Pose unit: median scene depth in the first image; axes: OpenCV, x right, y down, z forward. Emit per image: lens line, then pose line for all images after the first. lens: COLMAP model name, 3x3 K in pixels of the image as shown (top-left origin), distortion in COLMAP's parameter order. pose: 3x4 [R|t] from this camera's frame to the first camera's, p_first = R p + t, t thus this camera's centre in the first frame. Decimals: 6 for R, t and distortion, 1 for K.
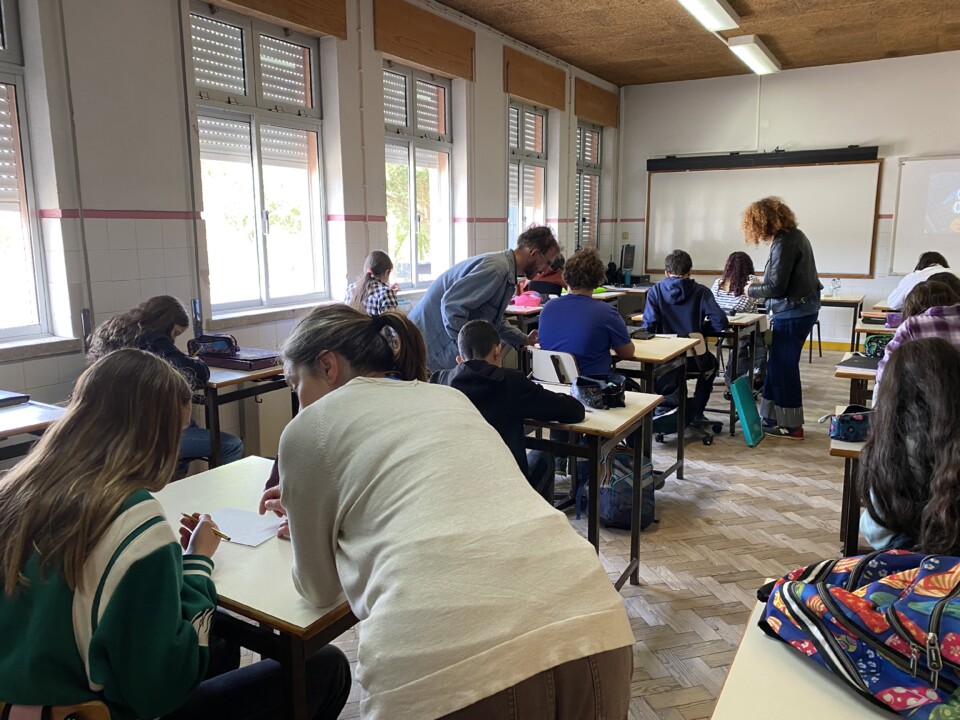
lens RADIAL K [[732.3, 0, 480.0], [0, 732.3, 360.0], [0, 0, 1]] dist [0.000613, 0.000151]
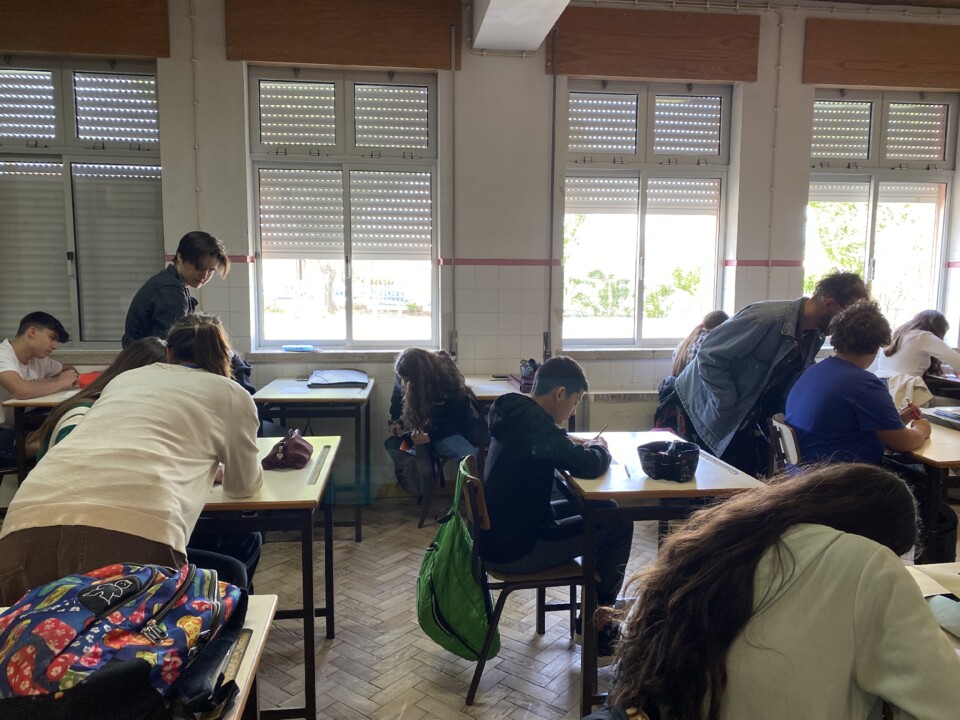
lens RADIAL K [[732.3, 0, 480.0], [0, 732.3, 360.0], [0, 0, 1]] dist [0.000613, 0.000151]
pose [[0.611365, 0.095576, -0.785556, 0.422530], [-0.146520, 0.989187, 0.006321, -0.026800], [0.777666, 0.111235, 0.618758, 0.170809]]
